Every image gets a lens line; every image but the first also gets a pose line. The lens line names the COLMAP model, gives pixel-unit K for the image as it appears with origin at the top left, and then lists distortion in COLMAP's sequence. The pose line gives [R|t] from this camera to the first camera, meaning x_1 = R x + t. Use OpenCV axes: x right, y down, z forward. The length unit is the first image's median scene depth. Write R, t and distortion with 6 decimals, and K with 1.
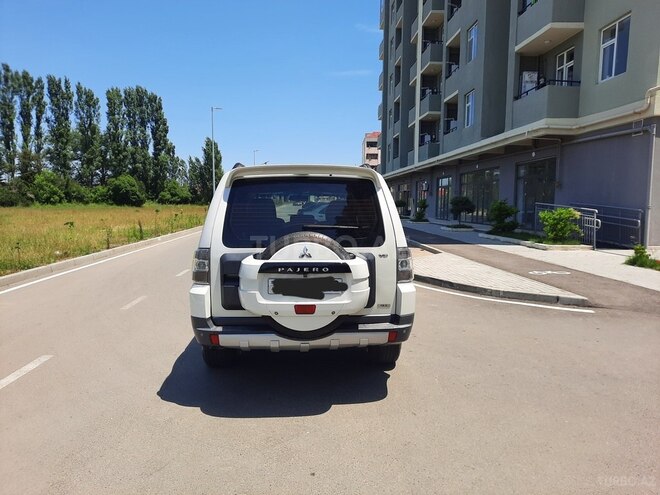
lens RADIAL K [[483.4, 0, 321.4], [0, 483.4, 246.9], [0, 0, 1]] dist [0.047577, -0.046562]
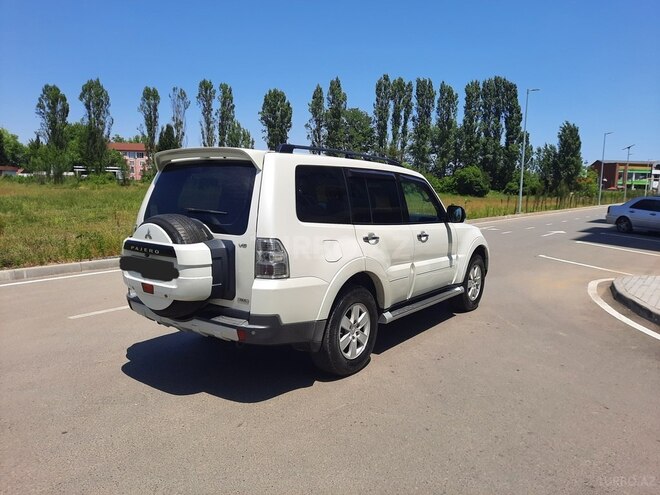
lens RADIAL K [[483.4, 0, 321.4], [0, 483.4, 246.9], [0, 0, 1]] dist [0.047577, -0.046562]
pose [[0.756964, 0.088638, -0.647417, 0.122163], [-0.076838, 0.995958, 0.046517, -0.004804], [0.648923, 0.014534, 0.760715, 0.060079]]
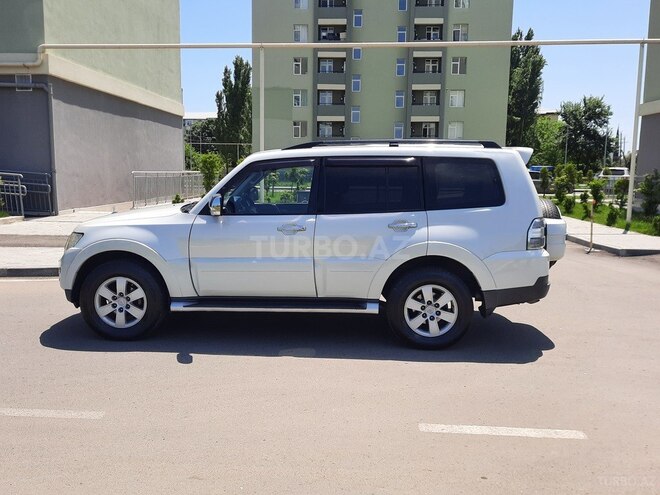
lens RADIAL K [[601.0, 0, 319.7], [0, 601.0, 244.9], [0, 0, 1]] dist [0.061376, -0.074288]
pose [[0.091449, -0.130223, 0.987258, -0.256490], [0.080967, 0.989102, 0.122967, -0.022754], [-0.992513, 0.068690, 0.100996, 0.203112]]
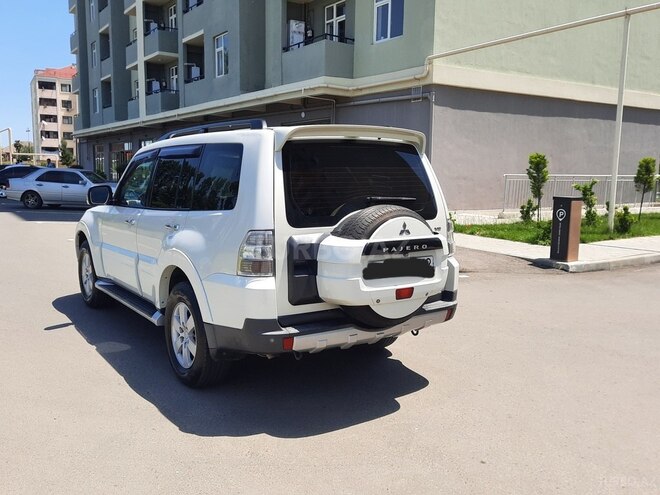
lens RADIAL K [[601.0, 0, 319.7], [0, 601.0, 244.9], [0, 0, 1]] dist [0.061376, -0.074288]
pose [[0.858639, -0.061391, 0.508892, -0.096308], [0.042431, 0.997907, 0.048791, -0.002455], [-0.510822, -0.020301, 0.859447, 0.018531]]
